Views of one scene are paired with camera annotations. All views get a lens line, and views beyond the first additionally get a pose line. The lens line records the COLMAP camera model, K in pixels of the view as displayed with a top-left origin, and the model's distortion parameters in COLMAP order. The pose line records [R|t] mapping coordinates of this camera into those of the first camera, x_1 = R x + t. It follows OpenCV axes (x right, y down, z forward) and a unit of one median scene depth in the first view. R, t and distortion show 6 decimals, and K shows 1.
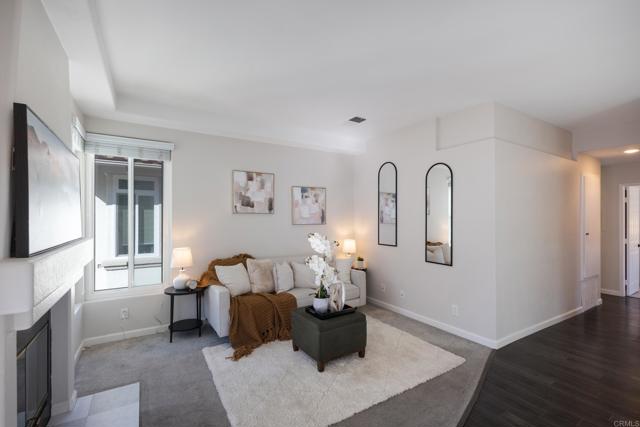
lens RADIAL K [[281.4, 0, 322.4], [0, 281.4, 217.1], [0, 0, 1]] dist [-0.001548, -0.000075]
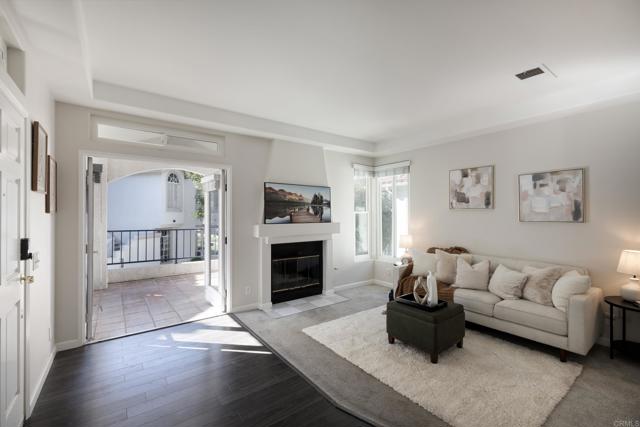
lens RADIAL K [[281.4, 0, 324.0], [0, 281.4, 212.0], [0, 0, 1]] dist [-0.001548, -0.000075]
pose [[0.085570, -0.009231, -0.996289, 0.698793], [-0.000830, 0.999956, -0.009336, 0.007568], [0.996332, 0.001625, 0.085558, 0.378168]]
